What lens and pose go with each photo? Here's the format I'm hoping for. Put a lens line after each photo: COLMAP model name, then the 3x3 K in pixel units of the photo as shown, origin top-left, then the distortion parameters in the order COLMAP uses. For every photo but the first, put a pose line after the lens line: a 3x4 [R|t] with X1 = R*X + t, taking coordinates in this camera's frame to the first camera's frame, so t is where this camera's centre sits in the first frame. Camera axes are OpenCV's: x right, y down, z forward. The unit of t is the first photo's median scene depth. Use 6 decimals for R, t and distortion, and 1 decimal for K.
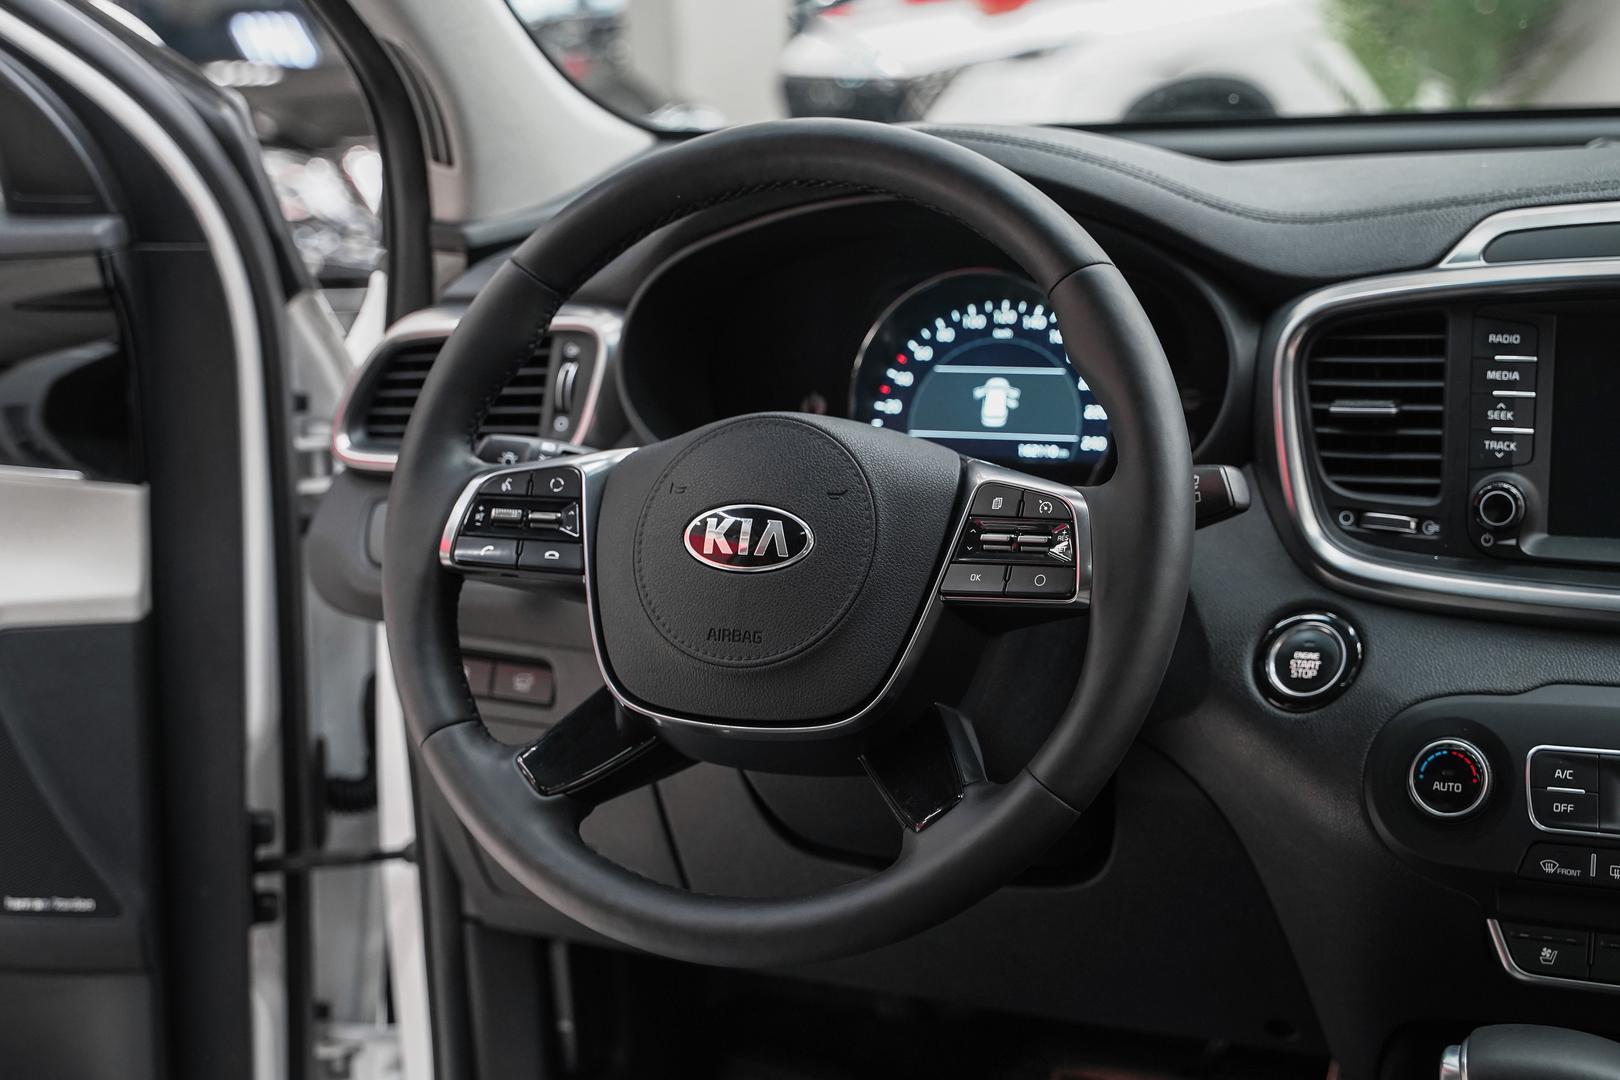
lens RADIAL K [[2530.2, 0, 810.0], [0, 2530.2, 540.0], [0, 0, 1]] dist [0.013309, 0.019164]
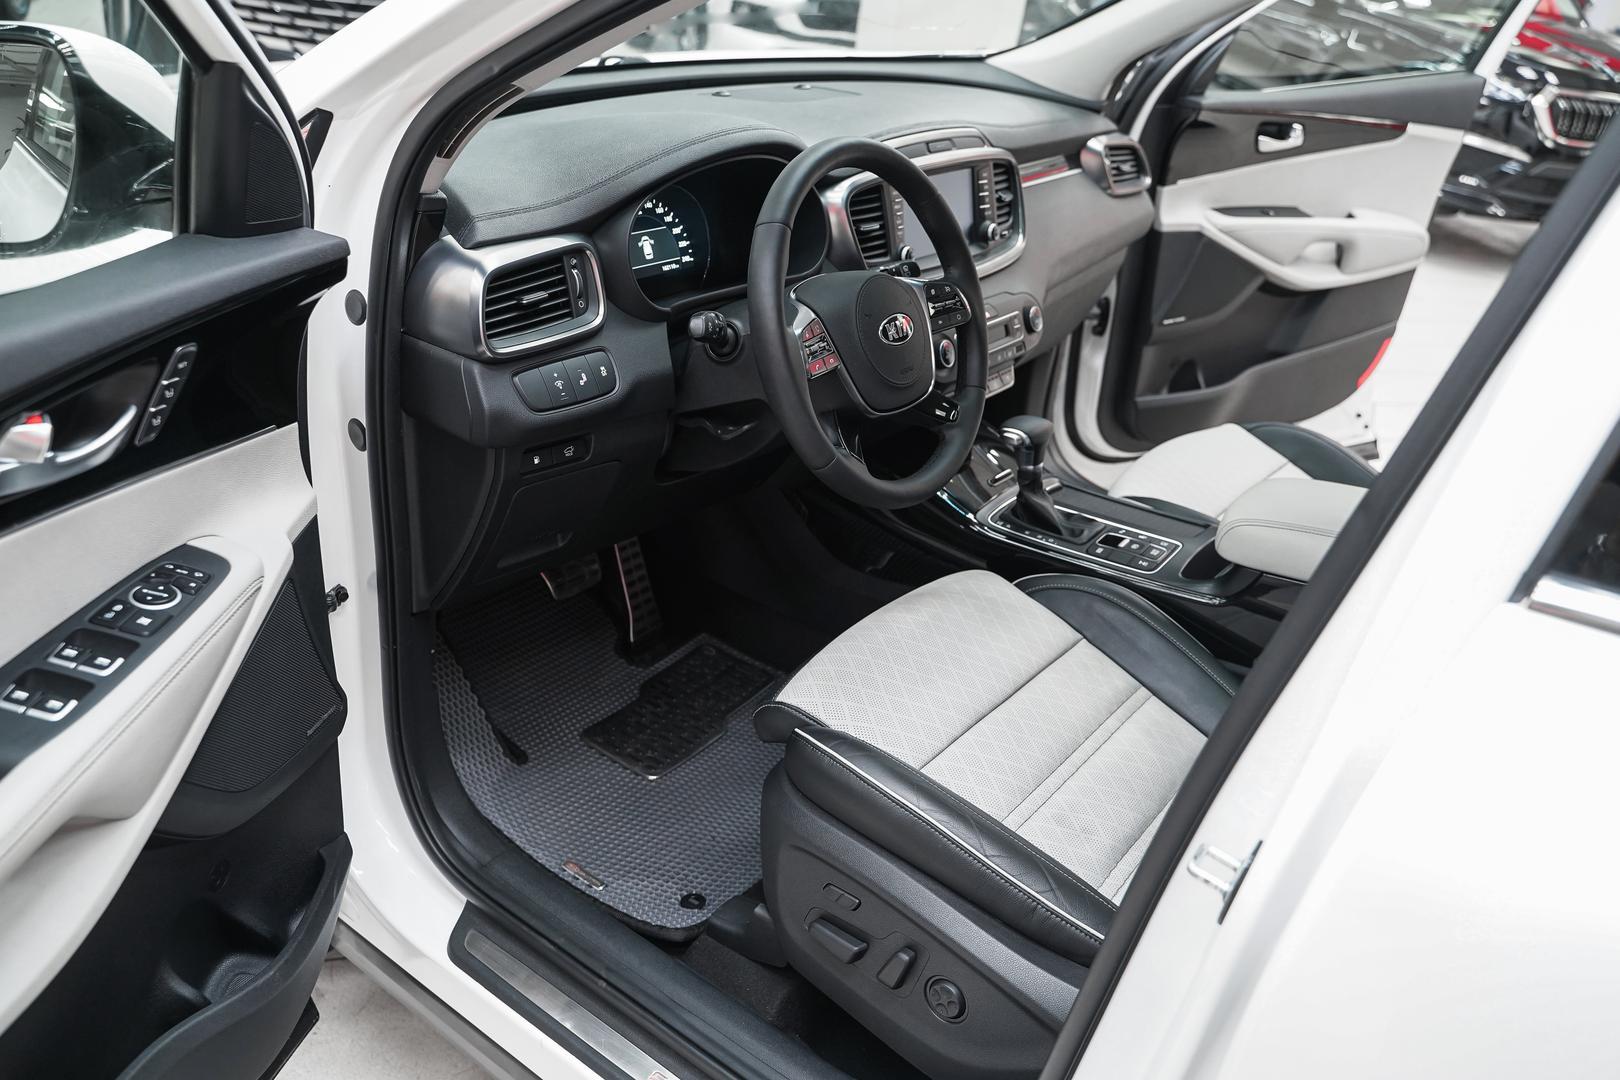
lens RADIAL K [[1310.1, 0, 810.0], [0, 1310.1, 540.0], [0, 0, 1]] dist [-0.003090, -0.001986]
pose [[0.249872, -0.379520, 0.890802, -0.946575], [0.096397, 0.925165, 0.367120, -0.215779], [-0.963469, -0.005862, 0.267757, 0.593150]]
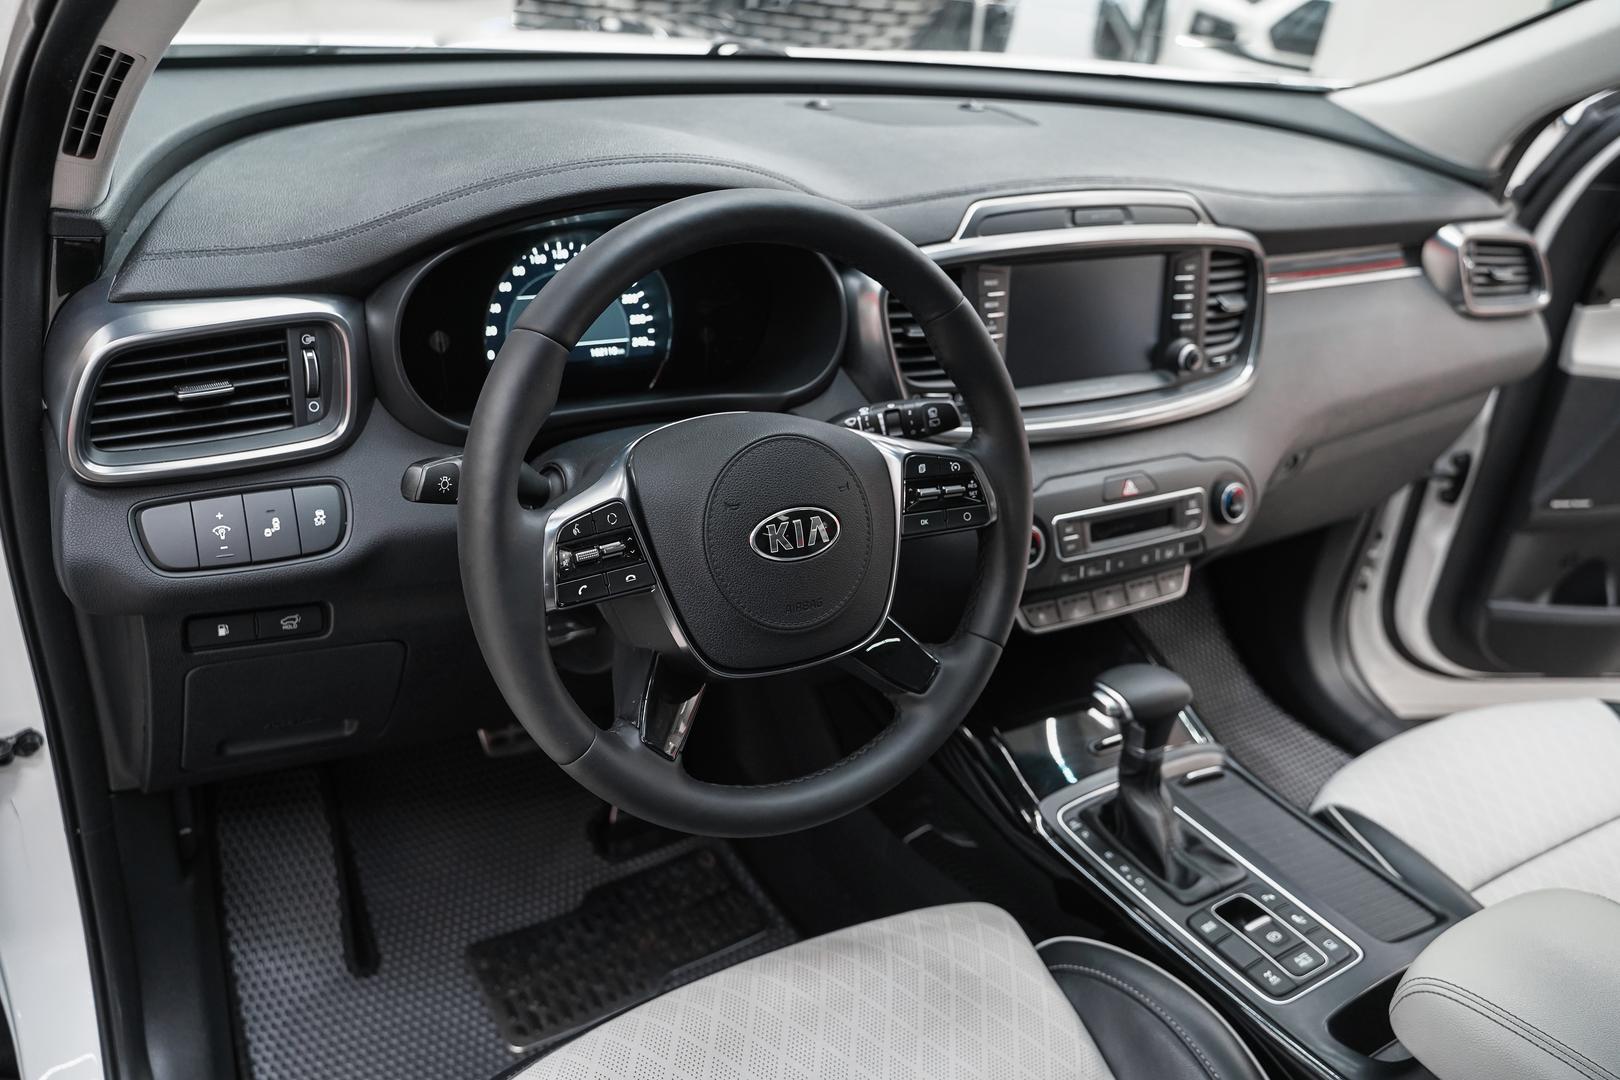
lens RADIAL K [[1317.6, 0, 810.0], [0, 1317.6, 540.0], [0, 0, 1]] dist [-0.002946, -0.001604]
pose [[0.585328, -0.289991, 0.757163, -0.432326], [0.025078, 0.939879, 0.340585, -0.184845], [-0.810408, -0.180366, 0.557410, 0.478284]]
